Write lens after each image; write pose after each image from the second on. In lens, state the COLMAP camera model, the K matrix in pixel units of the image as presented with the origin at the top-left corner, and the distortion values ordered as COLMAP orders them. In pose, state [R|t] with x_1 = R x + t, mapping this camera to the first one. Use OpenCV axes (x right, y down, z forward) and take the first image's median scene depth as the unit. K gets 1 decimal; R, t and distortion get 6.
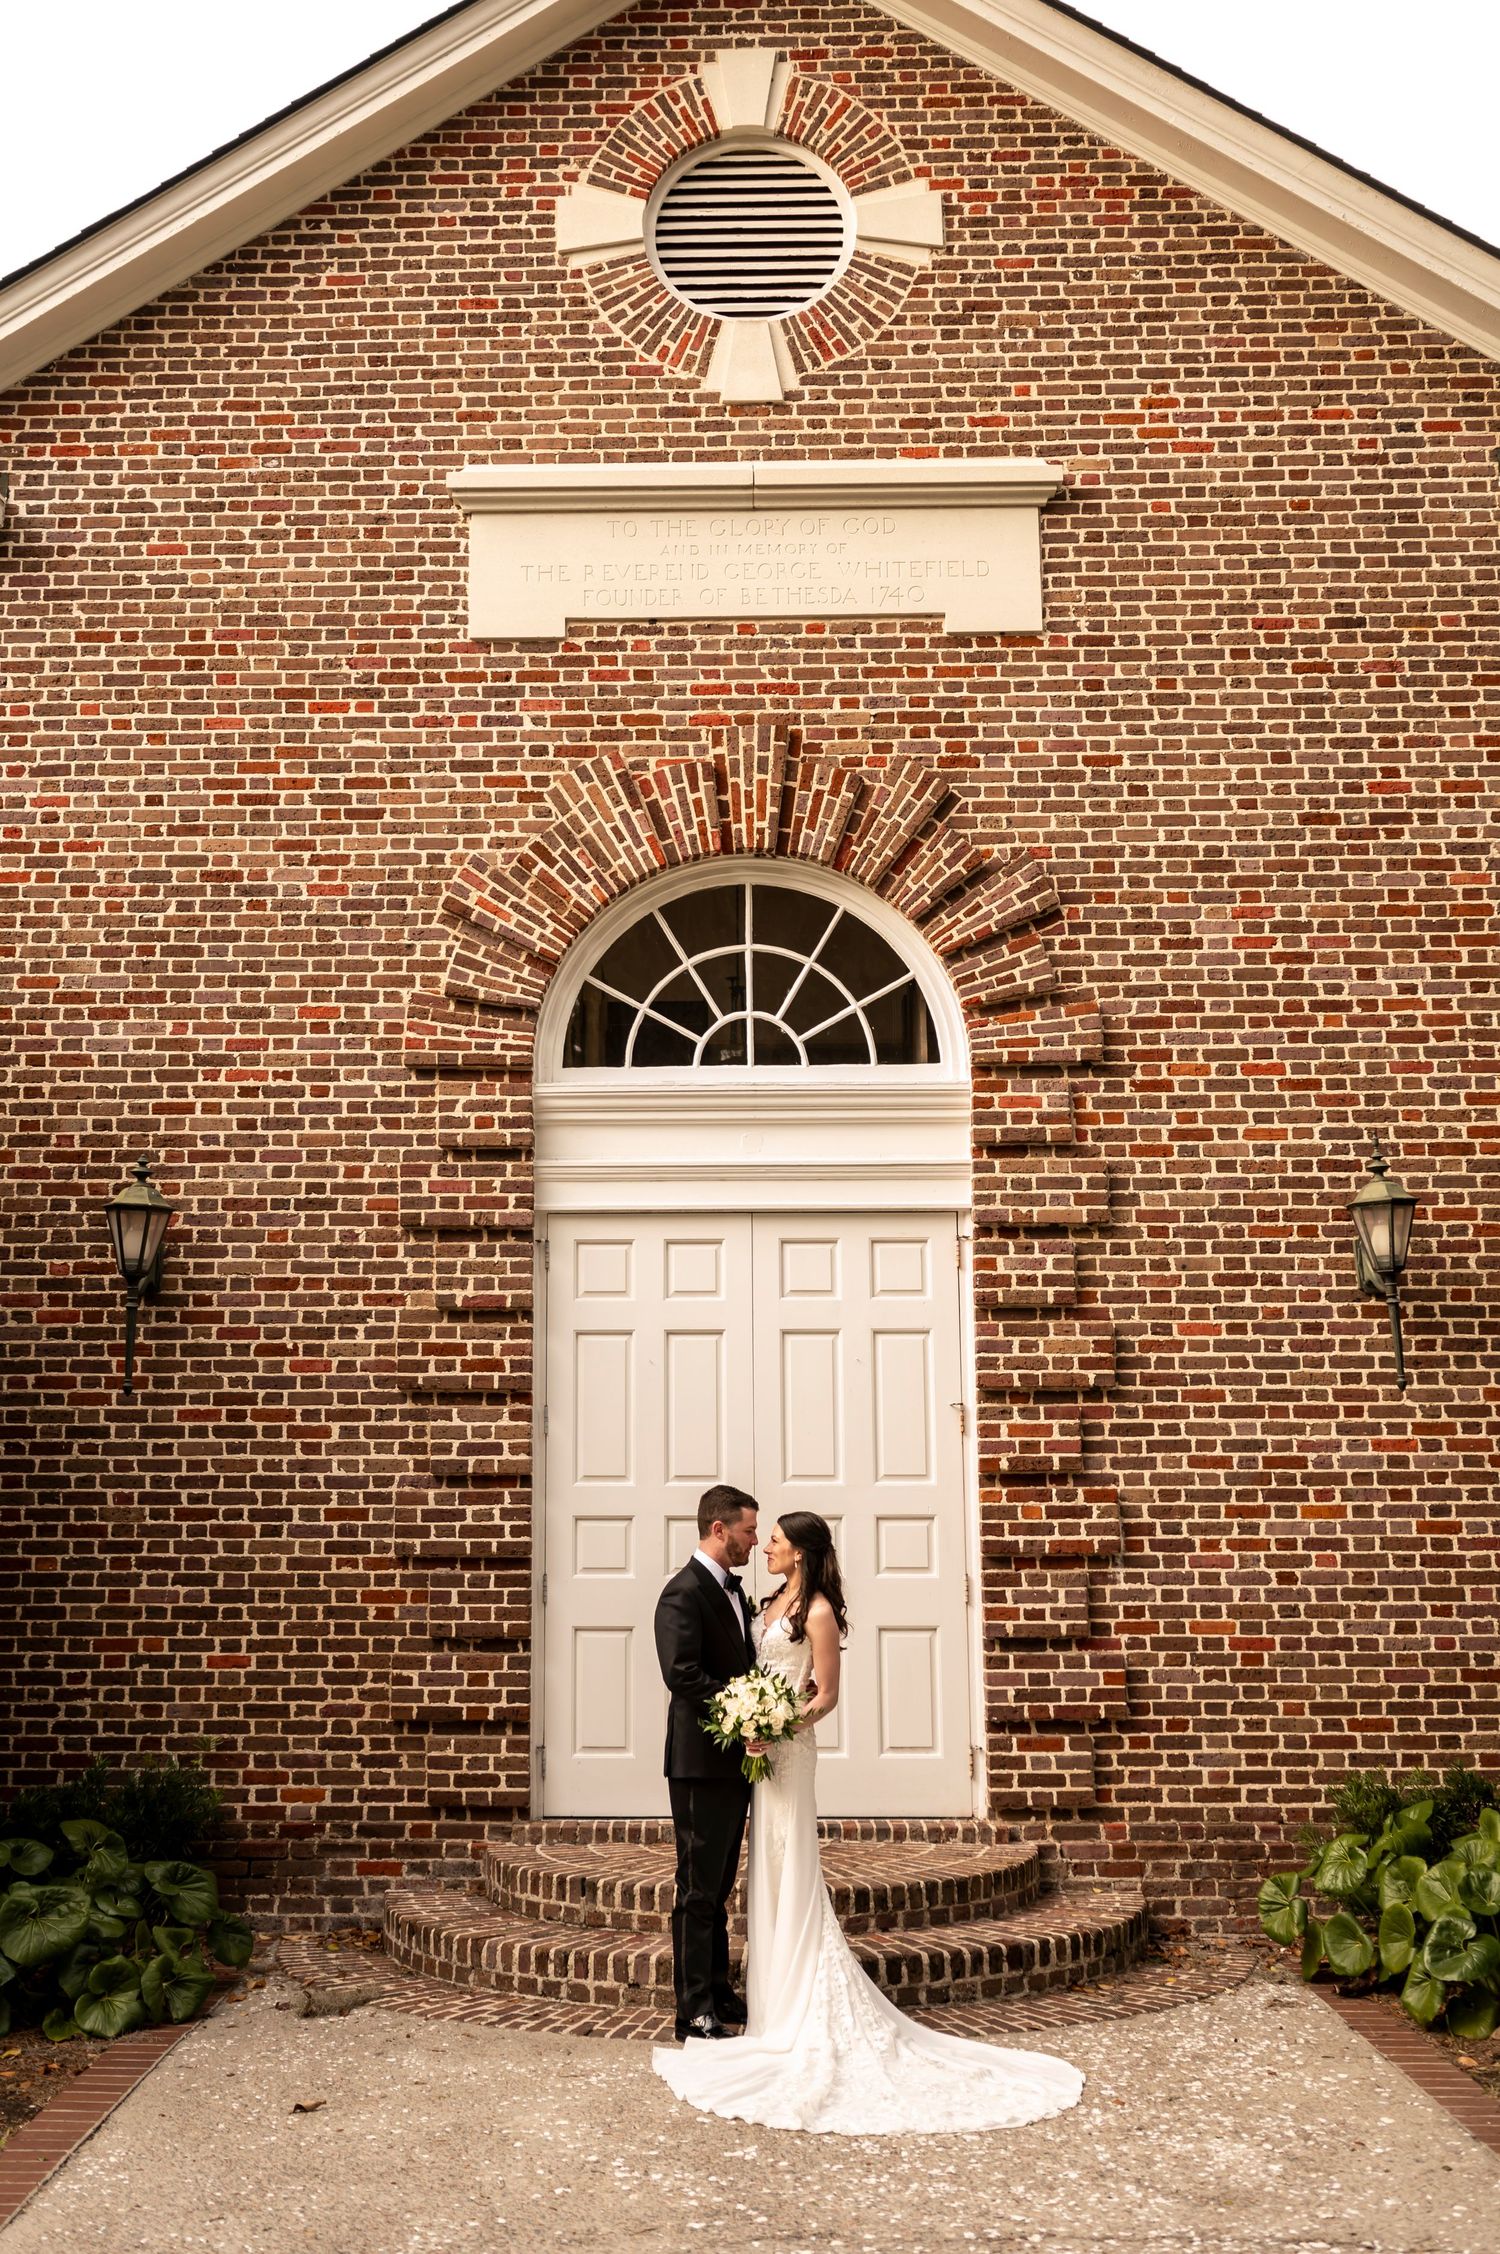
lens RADIAL K [[2172.8, 0, 640.0], [0, 2172.8, 1067.9], [0, 0, 1]] dist [-0.003375, 0.006747]
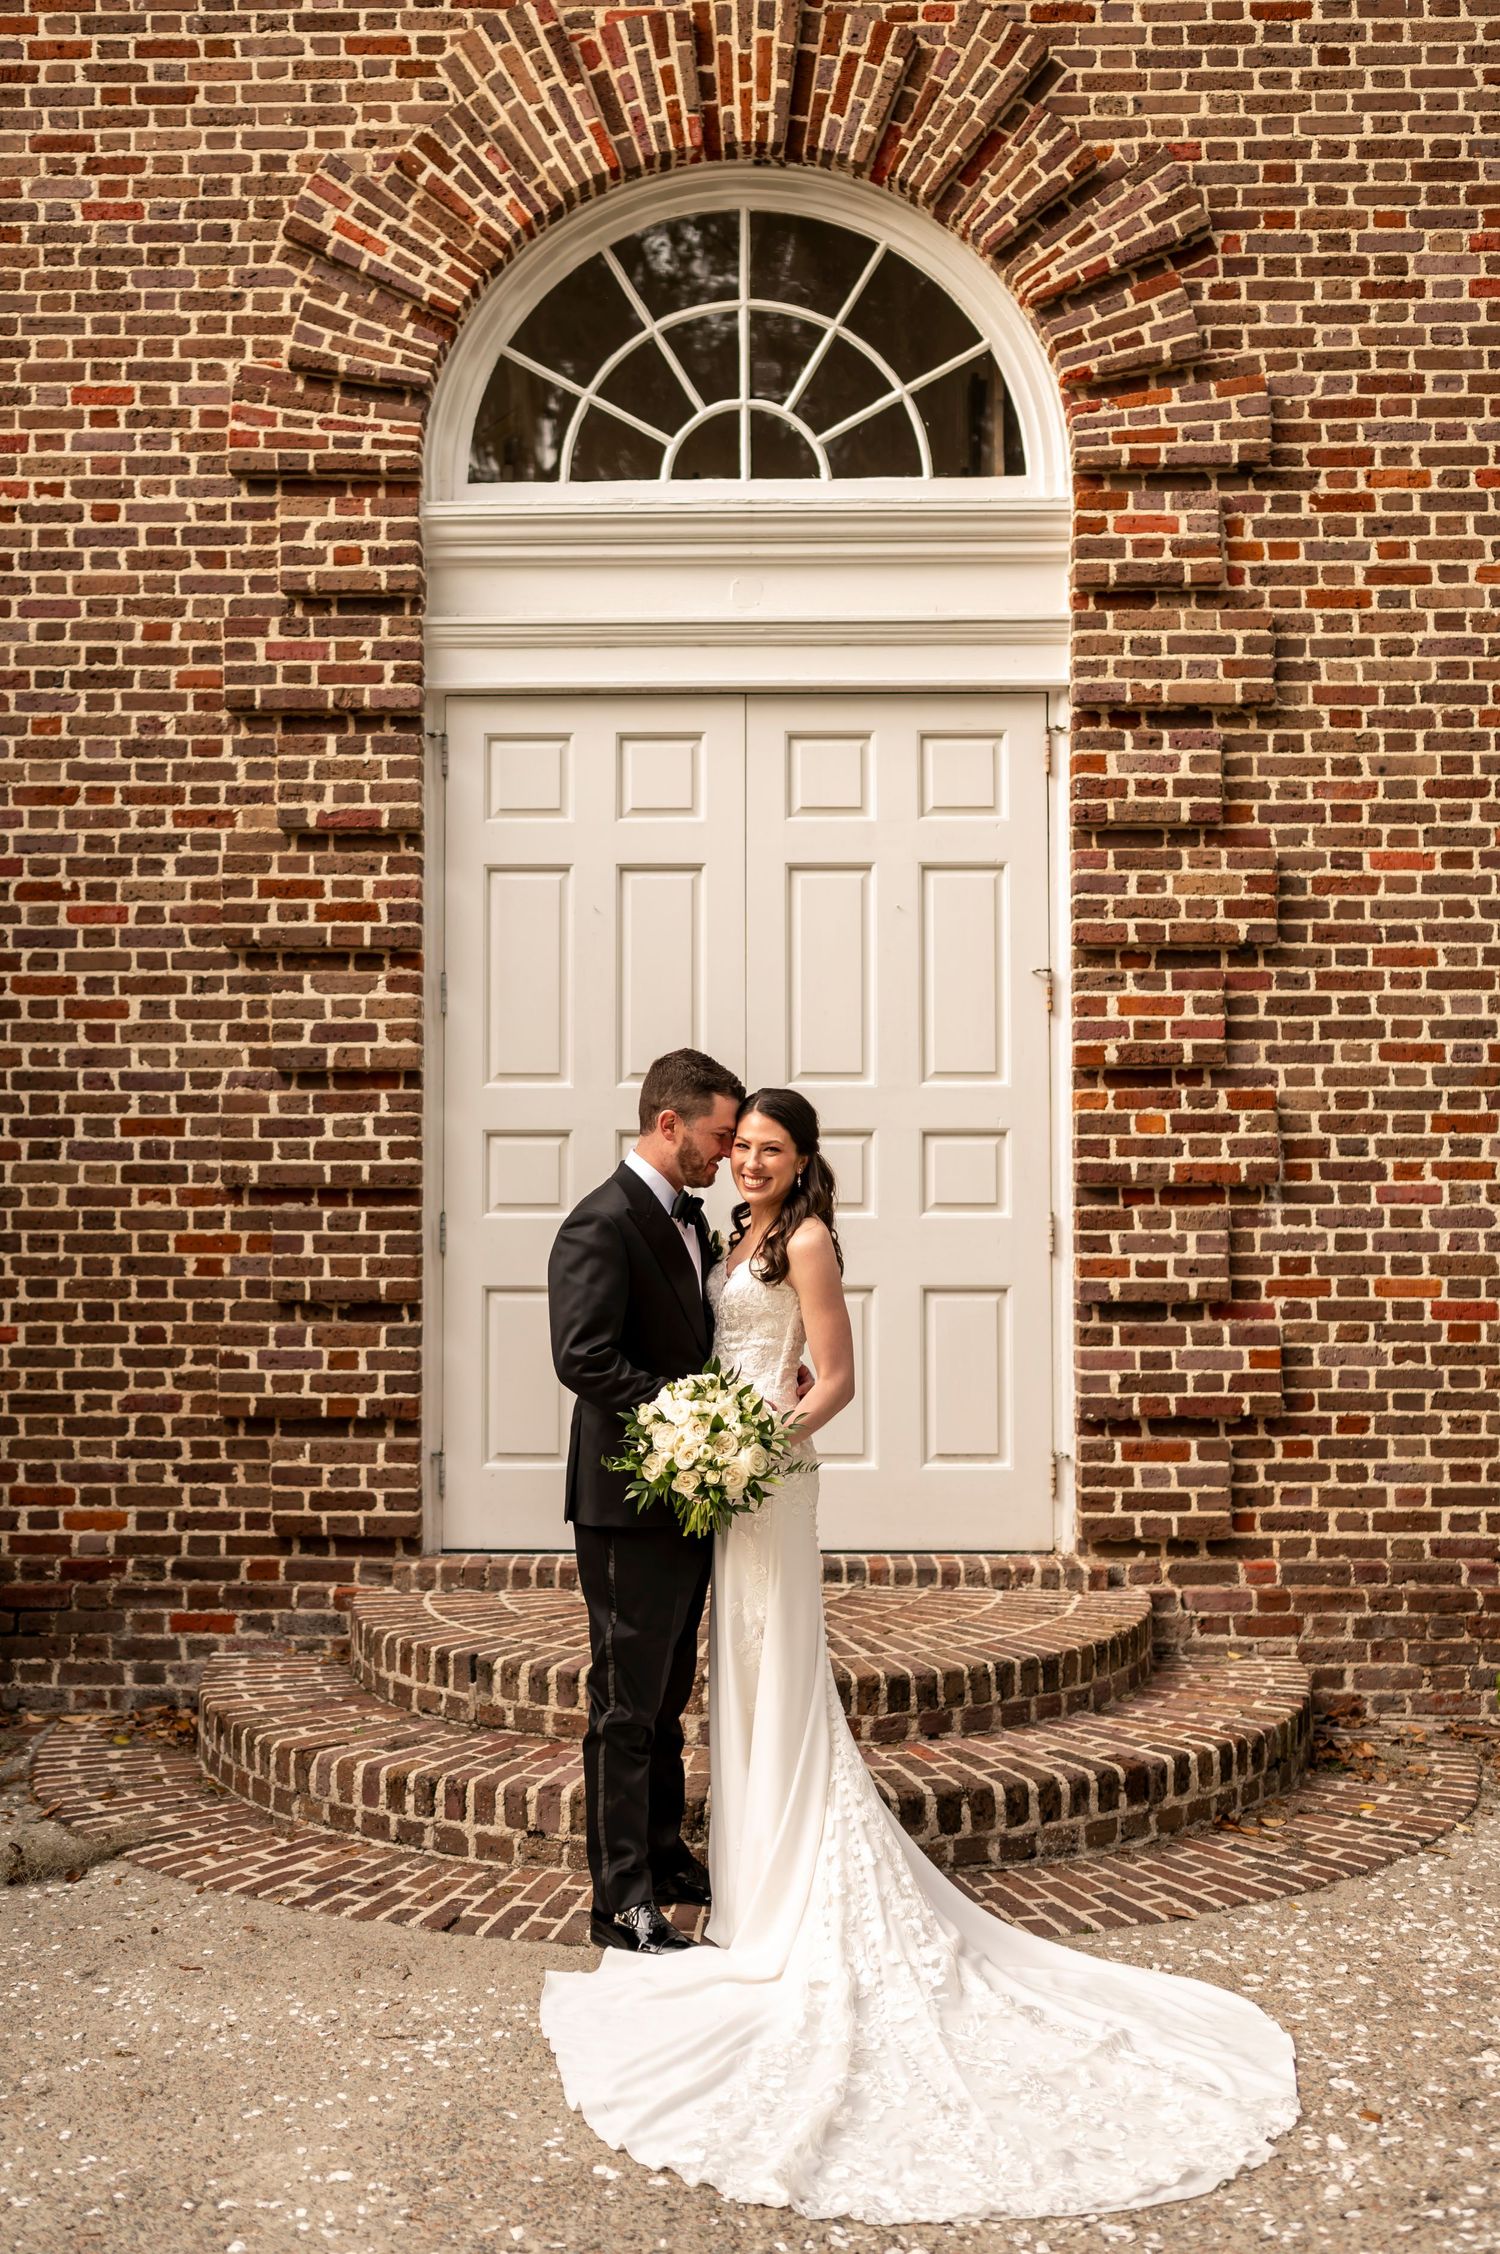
lens RADIAL K [[2172.8, 0, 640.0], [0, 2172.8, 1067.9], [0, 0, 1]] dist [-0.003375, 0.006747]
pose [[0.999921, -0.000797, -0.012557, 0.027474], [0.002595, 0.989599, 0.143830, 0.086364], [0.012311, -0.143851, 0.989523, 0.315916]]
